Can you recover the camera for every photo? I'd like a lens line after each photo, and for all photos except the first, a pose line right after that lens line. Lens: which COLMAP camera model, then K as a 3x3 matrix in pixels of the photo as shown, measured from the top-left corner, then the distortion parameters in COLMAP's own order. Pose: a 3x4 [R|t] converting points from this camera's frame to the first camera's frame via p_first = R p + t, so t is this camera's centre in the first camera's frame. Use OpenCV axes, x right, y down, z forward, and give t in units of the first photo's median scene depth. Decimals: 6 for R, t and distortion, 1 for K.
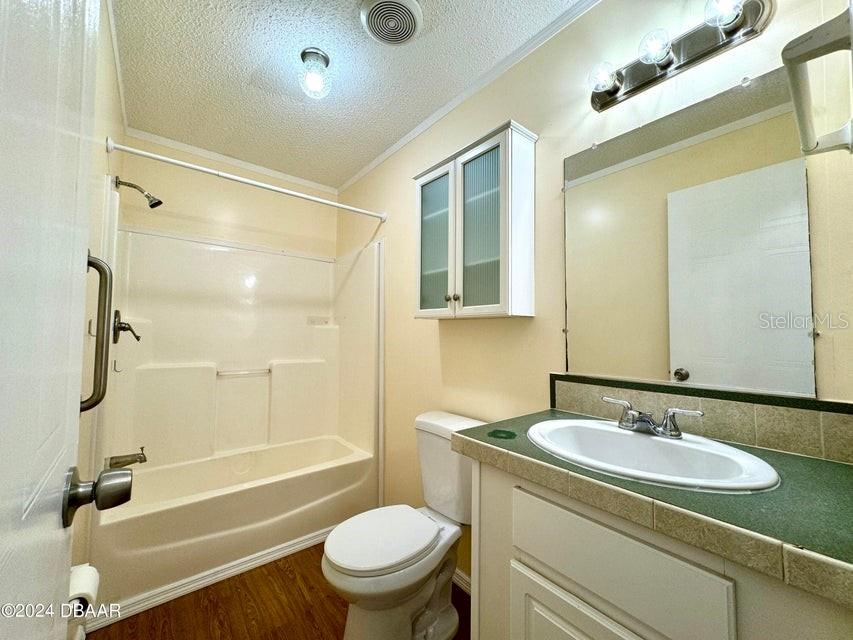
lens RADIAL K [[340.2, 0, 429.0], [0, 340.2, 316.0], [0, 0, 1]] dist [0.000449, 0.000036]
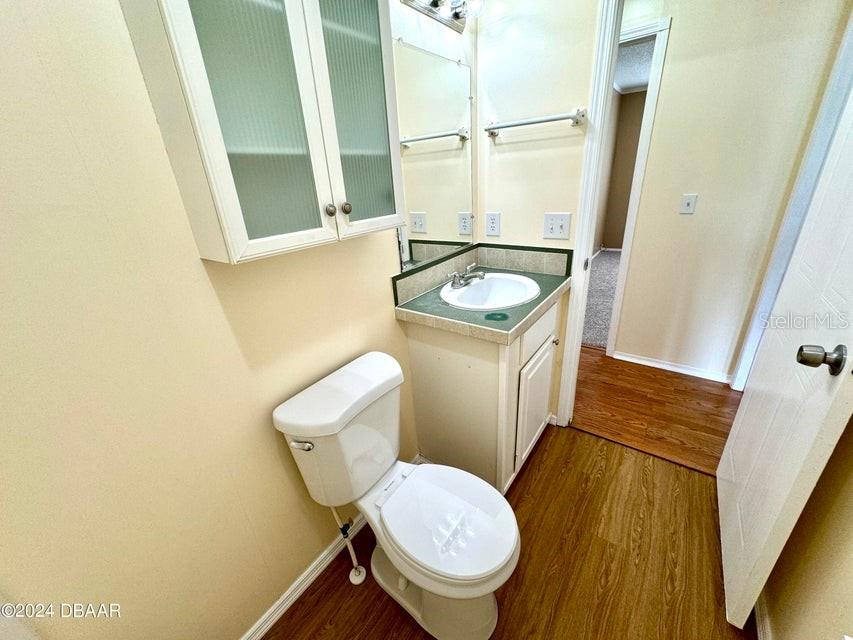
lens RADIAL K [[340.2, 0, 426.1], [0, 340.2, 324.3], [0, 0, 1]] dist [0.000449, 0.000036]
pose [[-0.258429, -0.385754, 0.885668, -0.679811], [0.005308, 0.916231, 0.400615, -0.124208], [-0.966016, 0.108232, -0.234733, 1.174179]]
